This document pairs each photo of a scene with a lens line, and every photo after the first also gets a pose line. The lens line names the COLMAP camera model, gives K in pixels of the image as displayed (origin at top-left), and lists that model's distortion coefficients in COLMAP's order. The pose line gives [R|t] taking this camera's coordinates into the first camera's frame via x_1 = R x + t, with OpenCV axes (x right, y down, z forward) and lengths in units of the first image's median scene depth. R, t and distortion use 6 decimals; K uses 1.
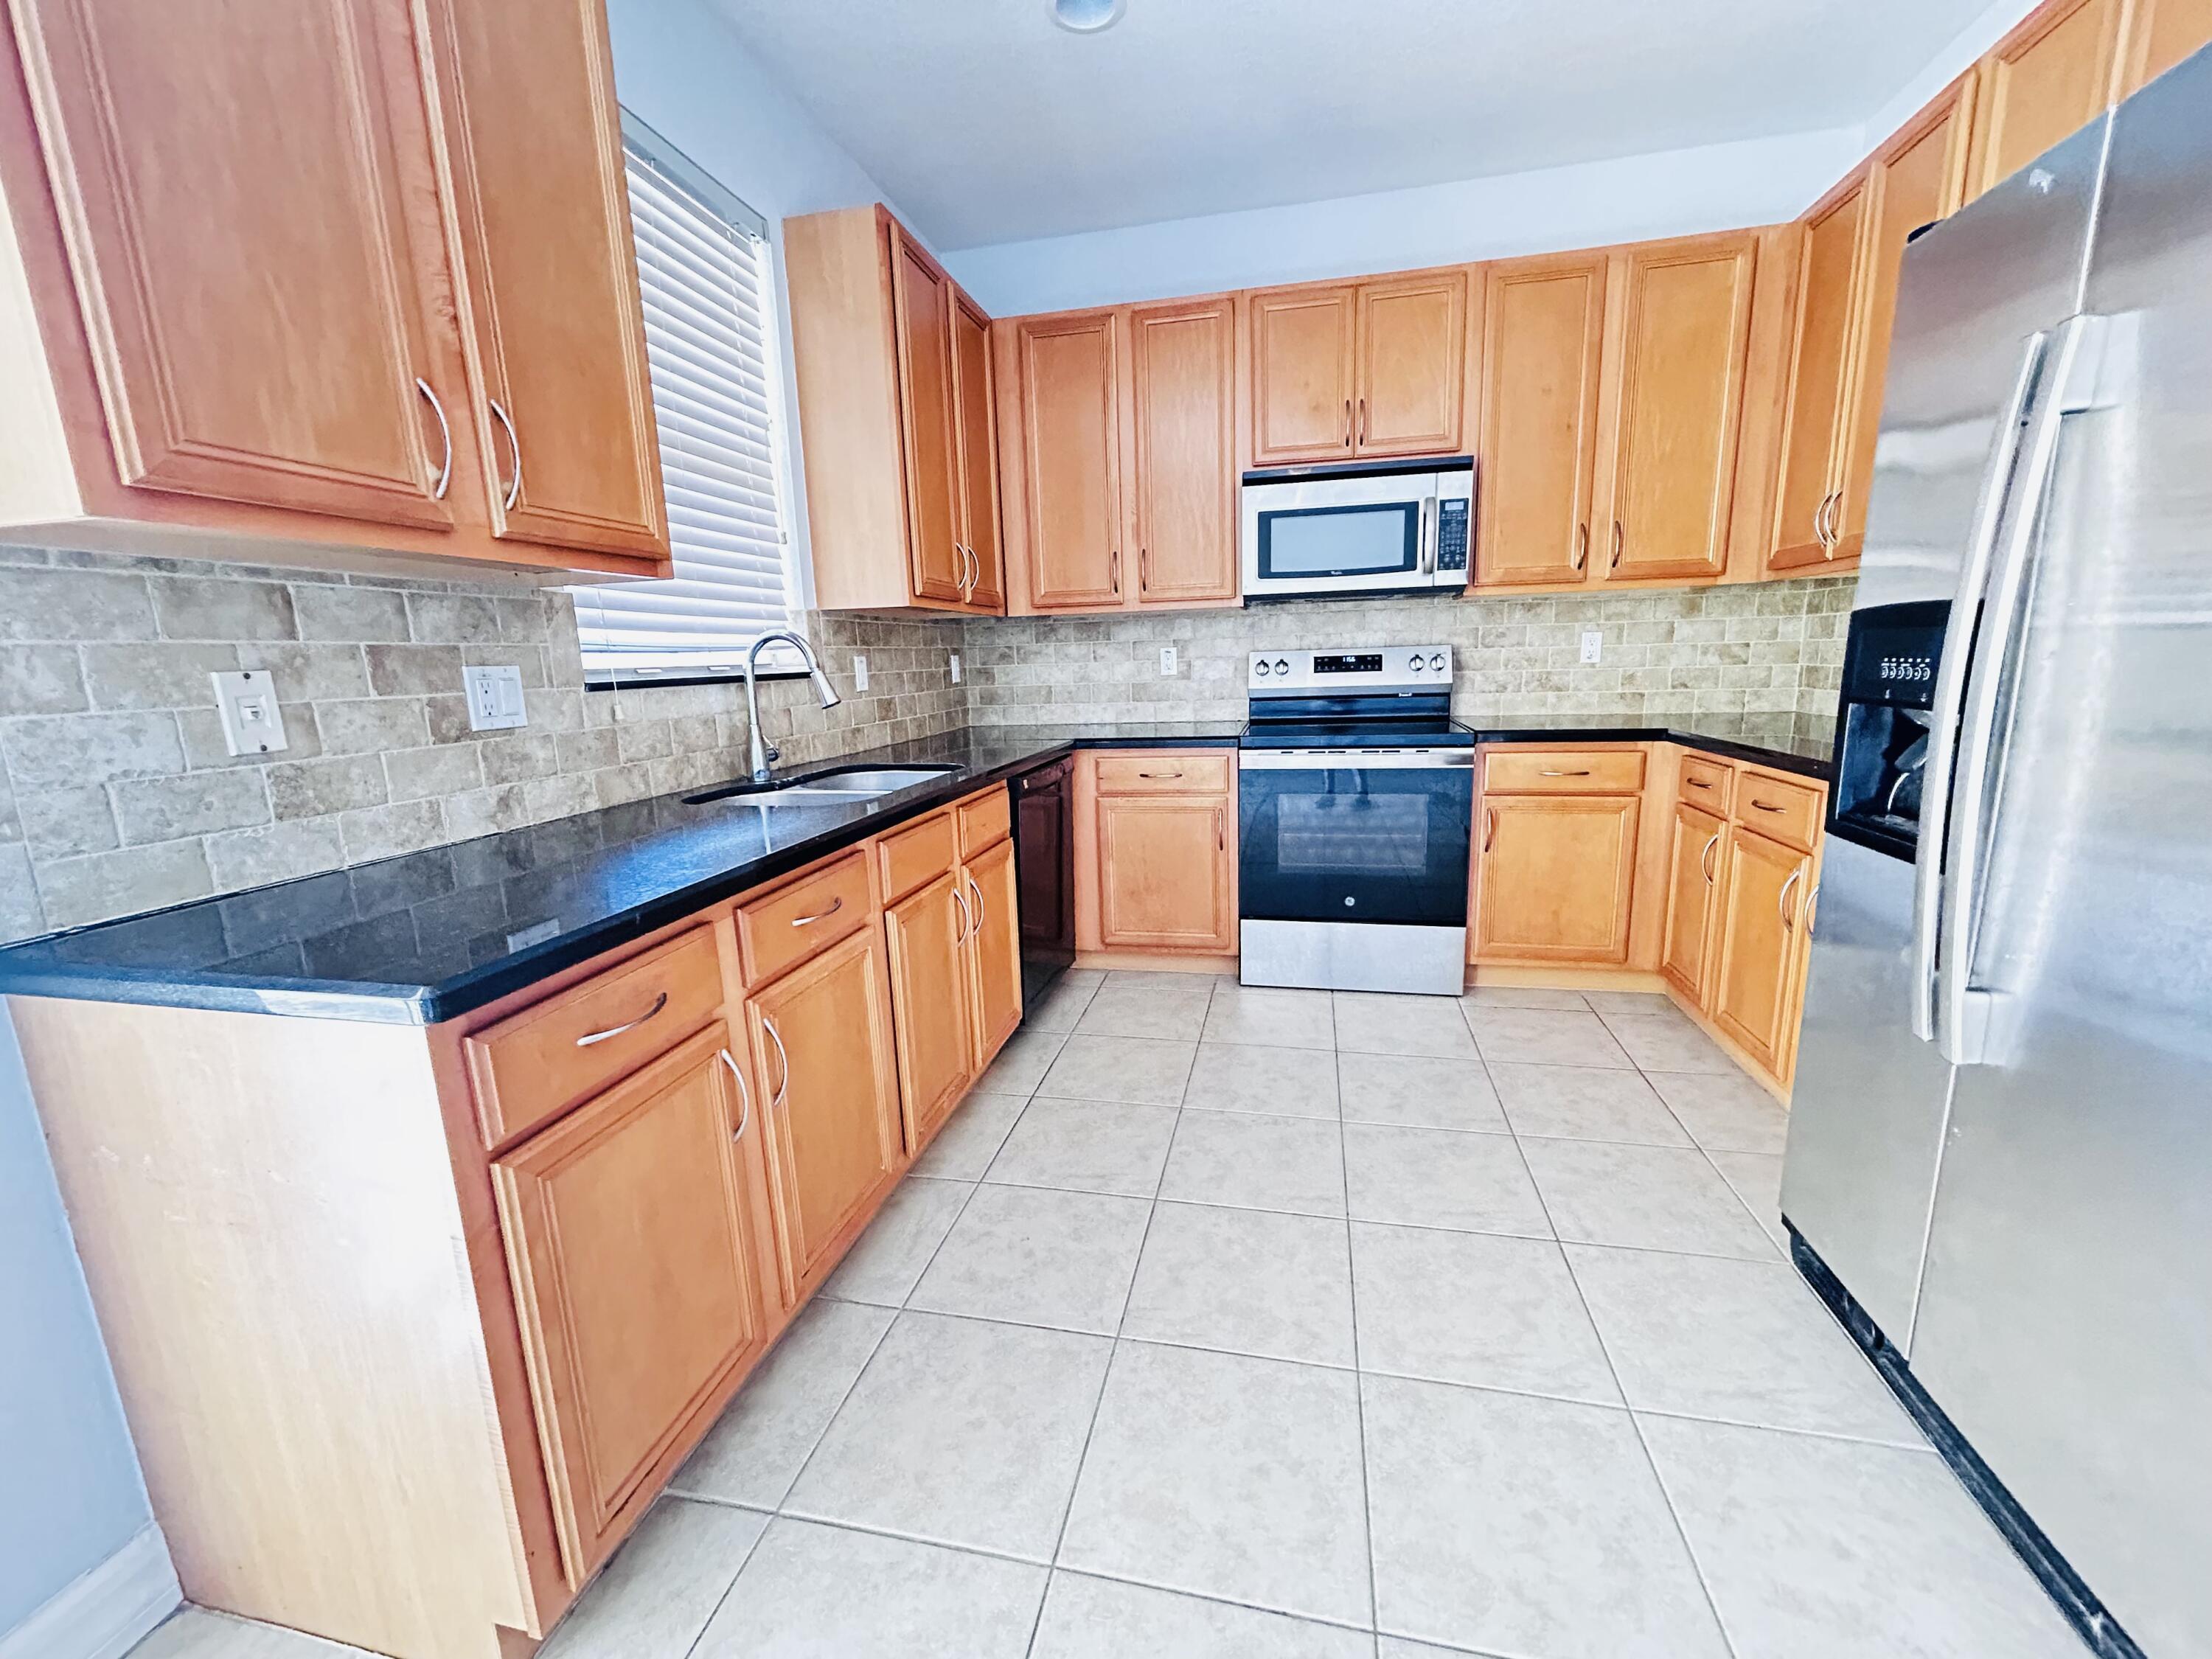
lens RADIAL K [[890.4, 0, 1109.0], [0, 890.4, 828.4], [0, 0, 1]] dist [-0.000686, 0.000395]
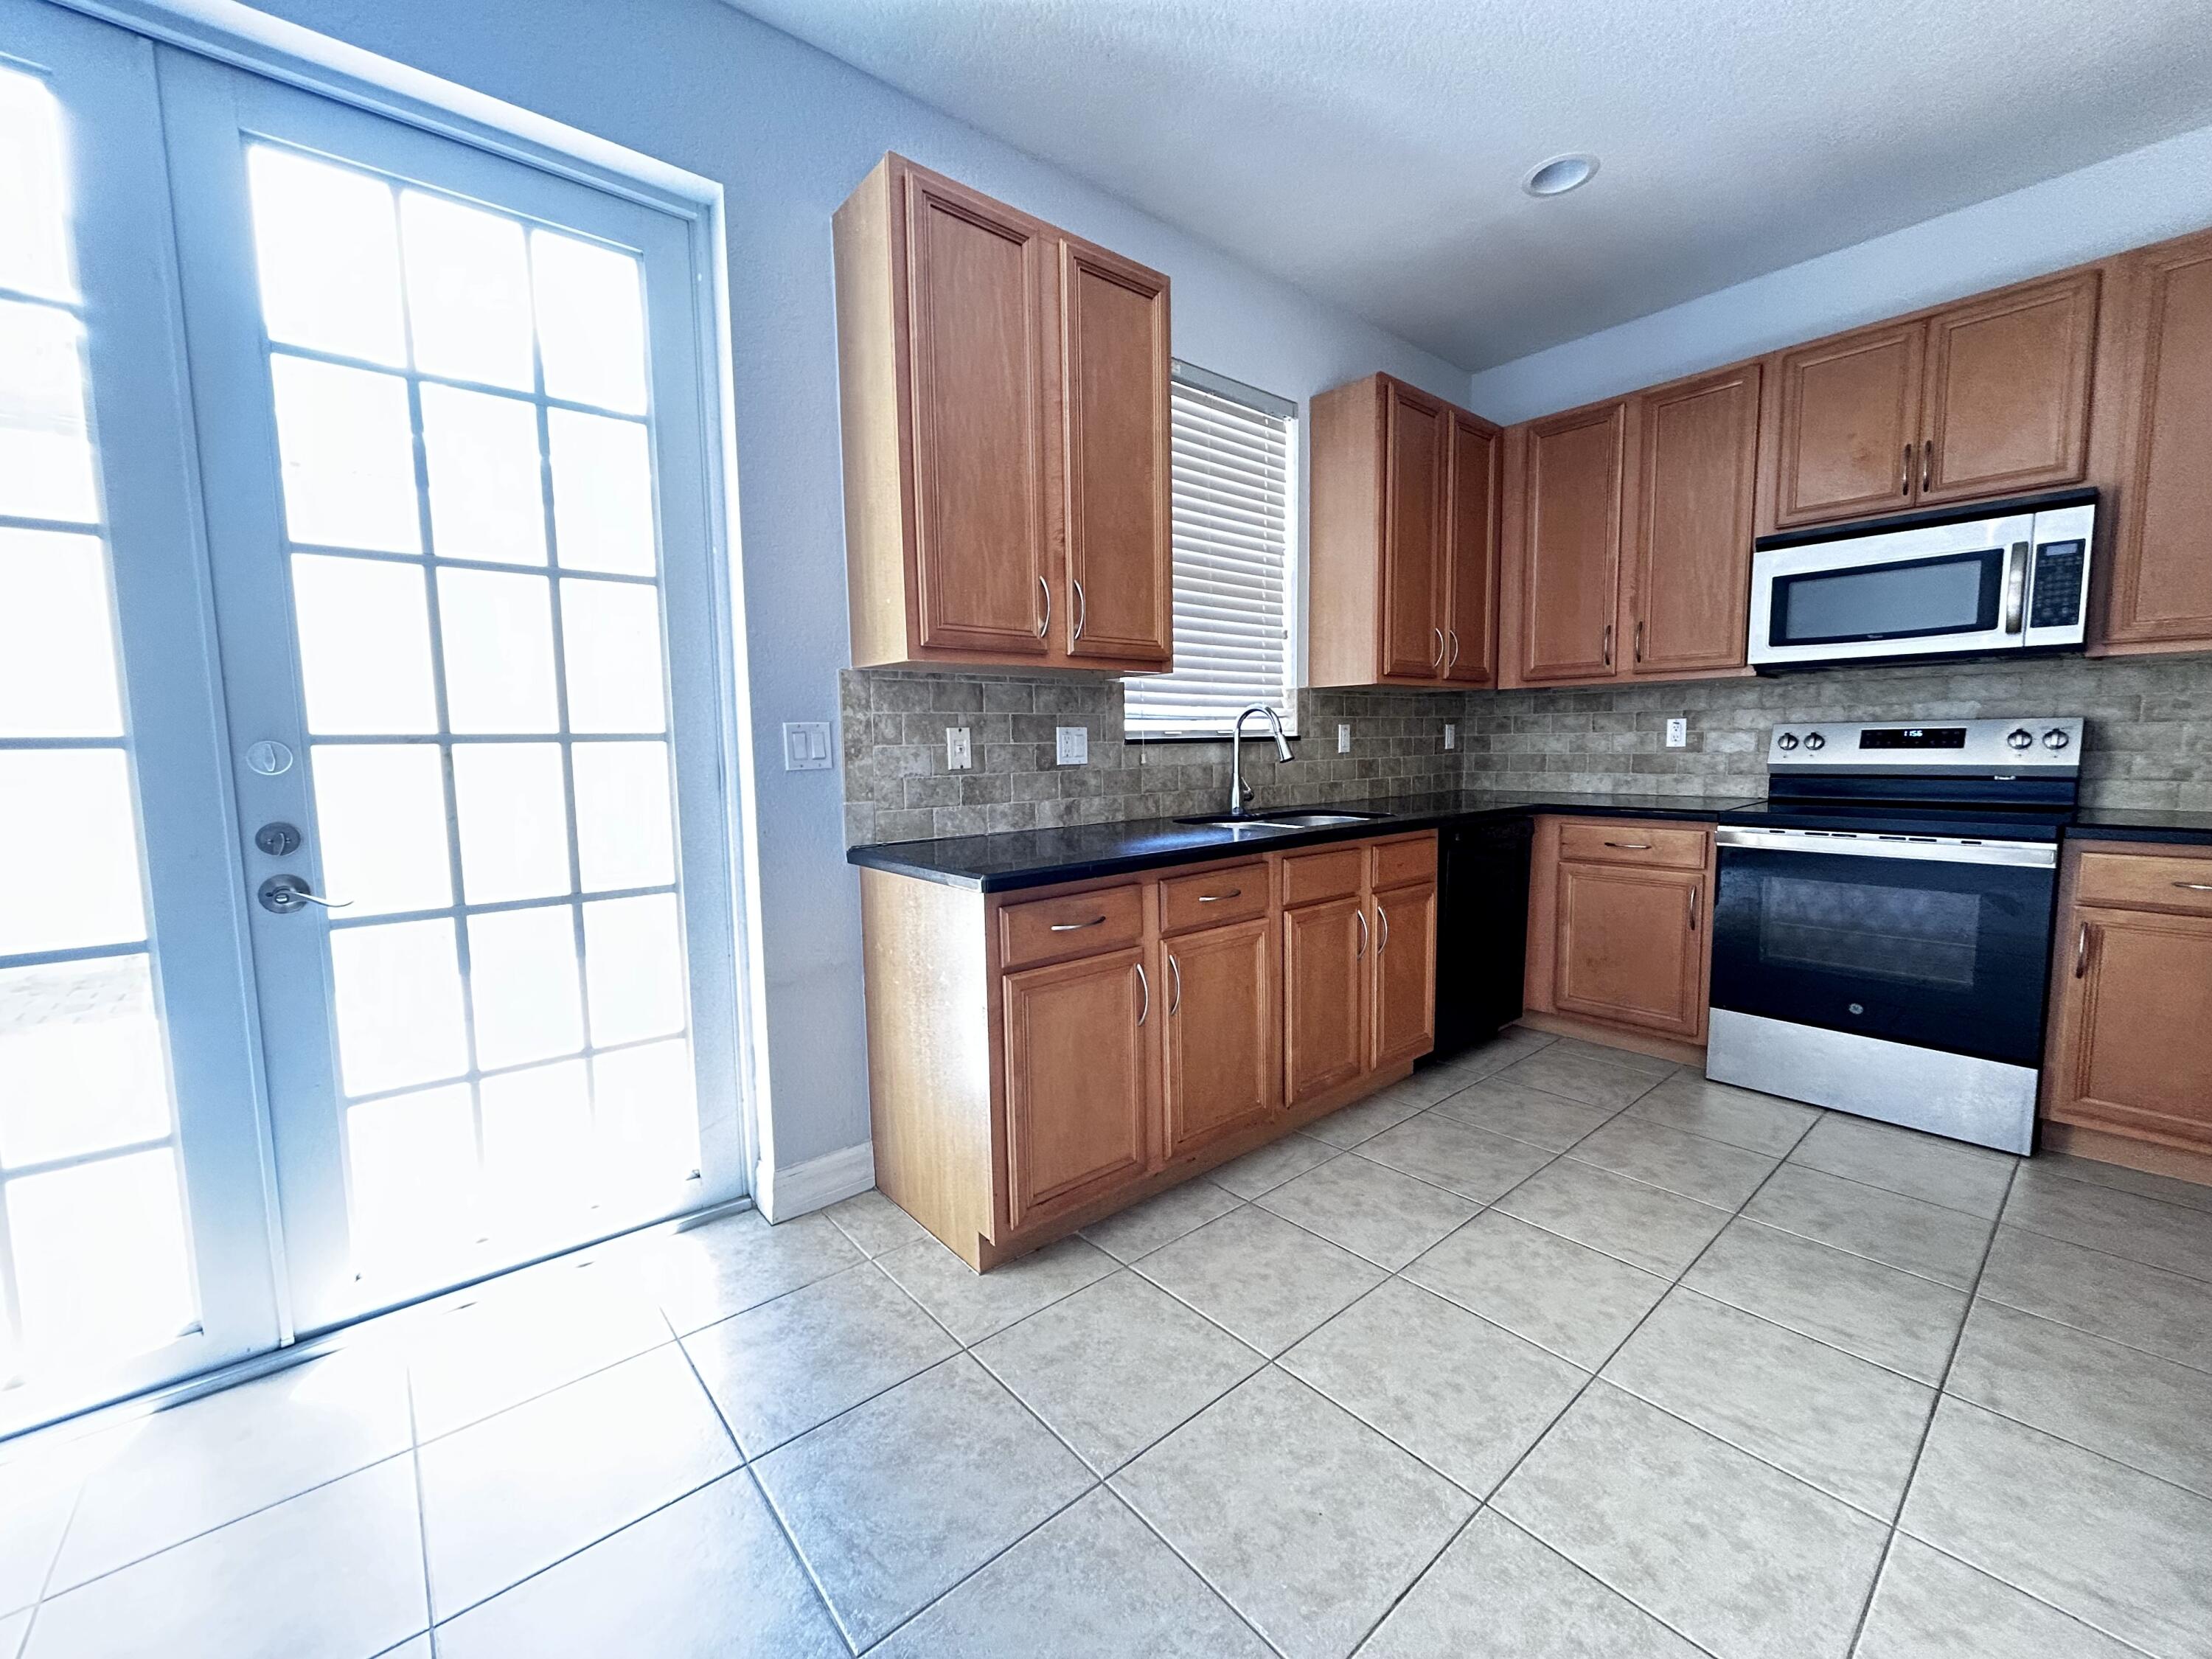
lens RADIAL K [[890.4, 0, 1109.0], [0, 890.4, 828.4], [0, 0, 1]] dist [-0.000686, 0.000395]
pose [[0.794588, 0.079503, -0.601922, 0.211320], [-0.125214, 0.991536, -0.034329, 0.030318], [0.594098, 0.102647, 0.797817, -0.149714]]
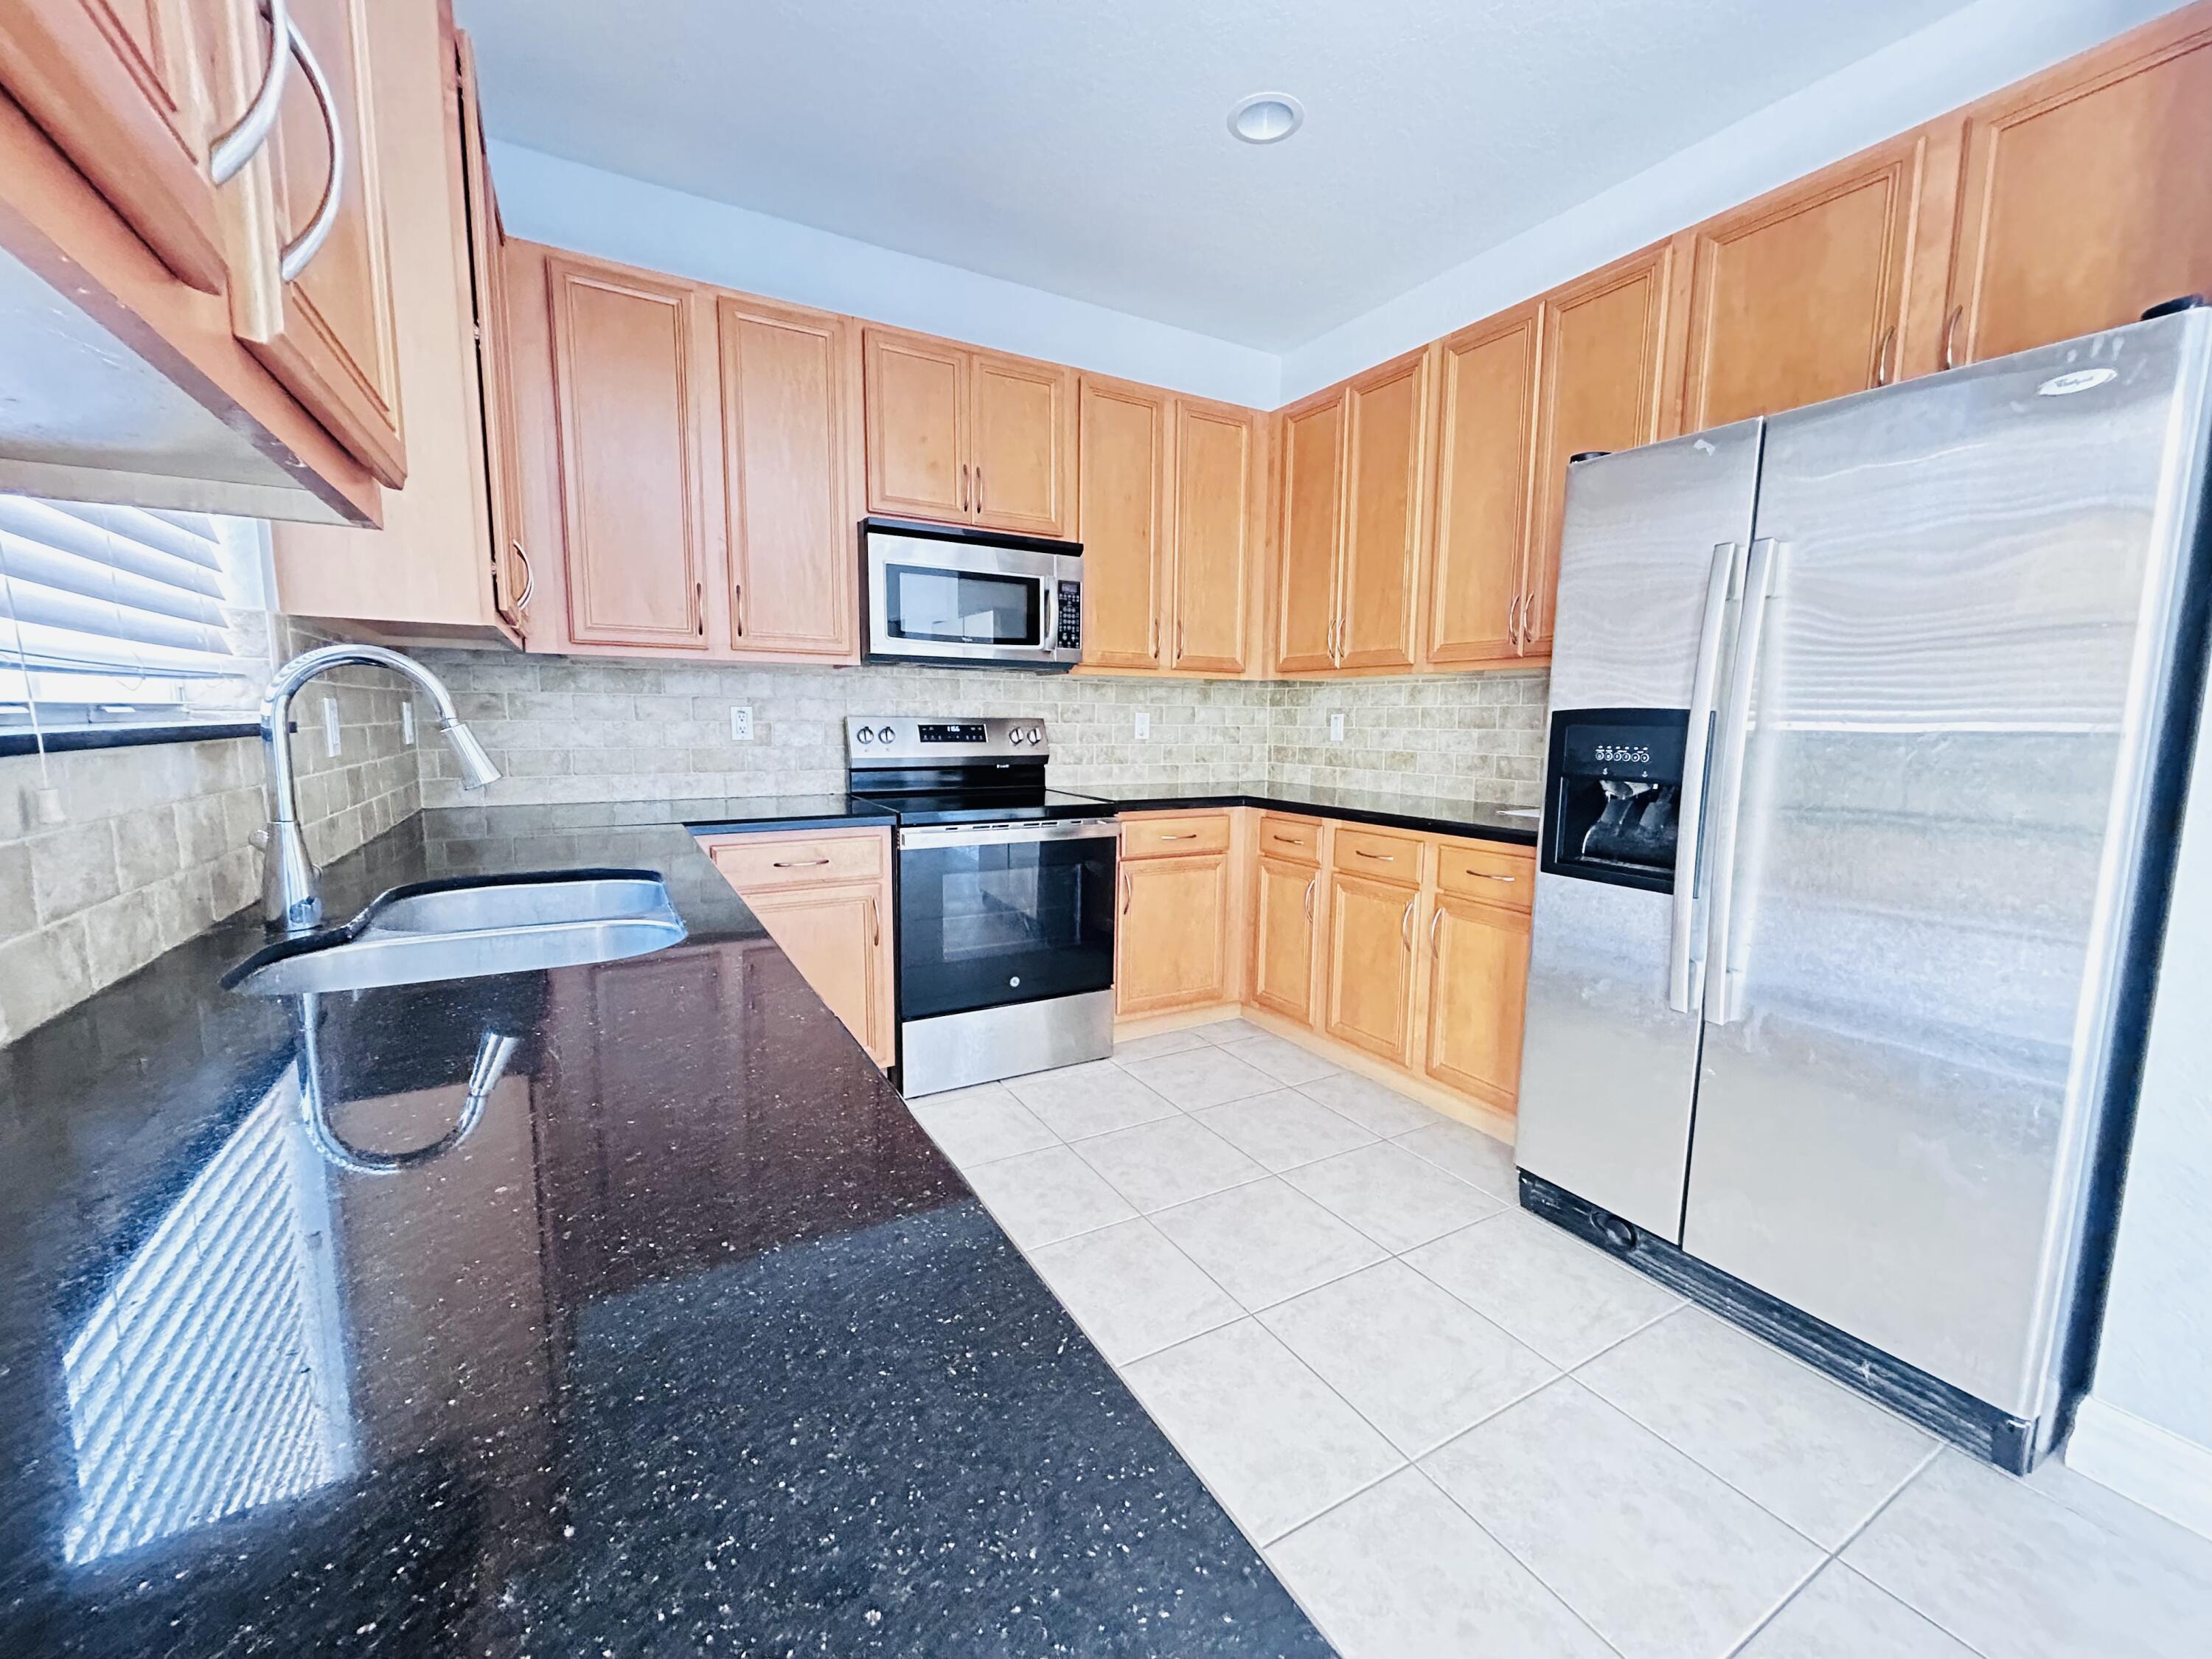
lens RADIAL K [[890.4, 0, 1109.0], [0, 890.4, 828.4], [0, 0, 1]] dist [-0.000686, 0.000395]
pose [[0.738283, -0.042456, 0.673153, -0.303671], [0.092598, 0.994947, -0.038805, -0.036855], [-0.668104, 0.090982, 0.738484, 0.228712]]
